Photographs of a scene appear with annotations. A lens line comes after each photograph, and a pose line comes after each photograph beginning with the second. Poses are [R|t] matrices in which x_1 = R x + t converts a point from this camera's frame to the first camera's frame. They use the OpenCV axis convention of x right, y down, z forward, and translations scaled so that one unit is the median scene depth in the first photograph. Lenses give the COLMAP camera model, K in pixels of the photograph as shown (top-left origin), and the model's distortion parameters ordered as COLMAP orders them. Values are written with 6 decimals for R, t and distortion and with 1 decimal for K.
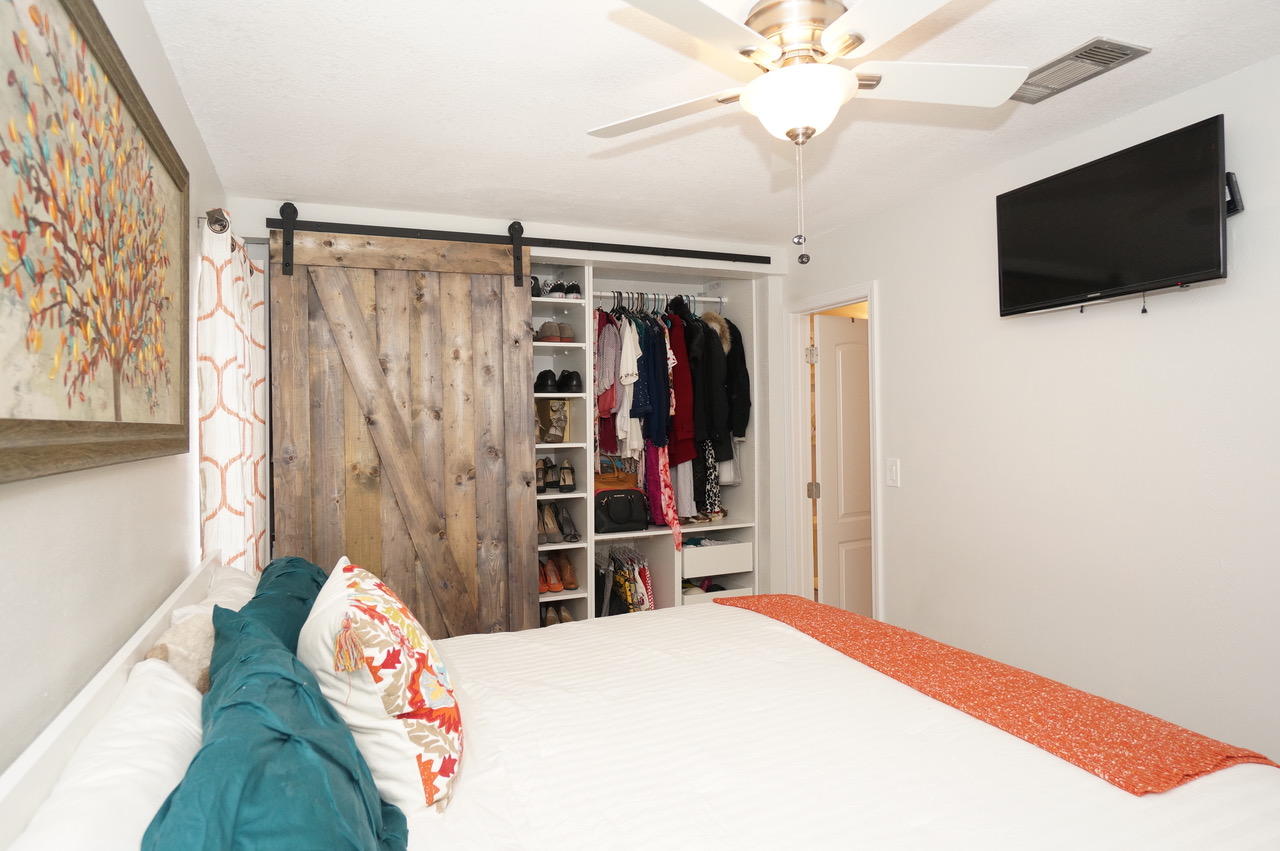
lens RADIAL K [[742.7, 0, 636.1], [0, 742.7, 410.7], [0, 0, 1]] dist [-0.020574, 0.028004]
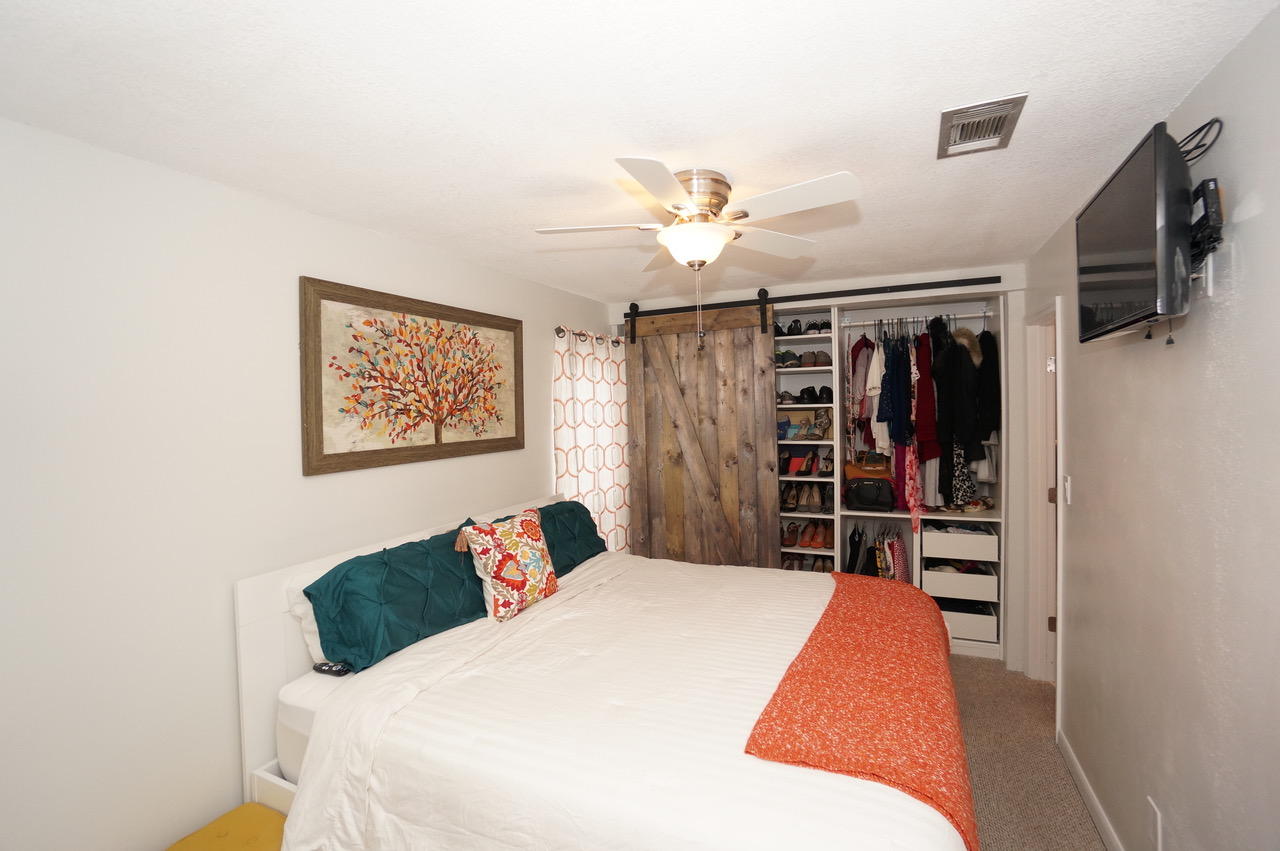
lens RADIAL K [[569.7, 0, 632.9], [0, 569.7, 412.7], [0, 0, 1]] dist [-0.062733, 0.023239]
pose [[0.666782, 0.012238, -0.745152, 0.501841], [0.023480, 0.999024, 0.037418, -0.060995], [0.744883, -0.042446, 0.665844, 0.067976]]
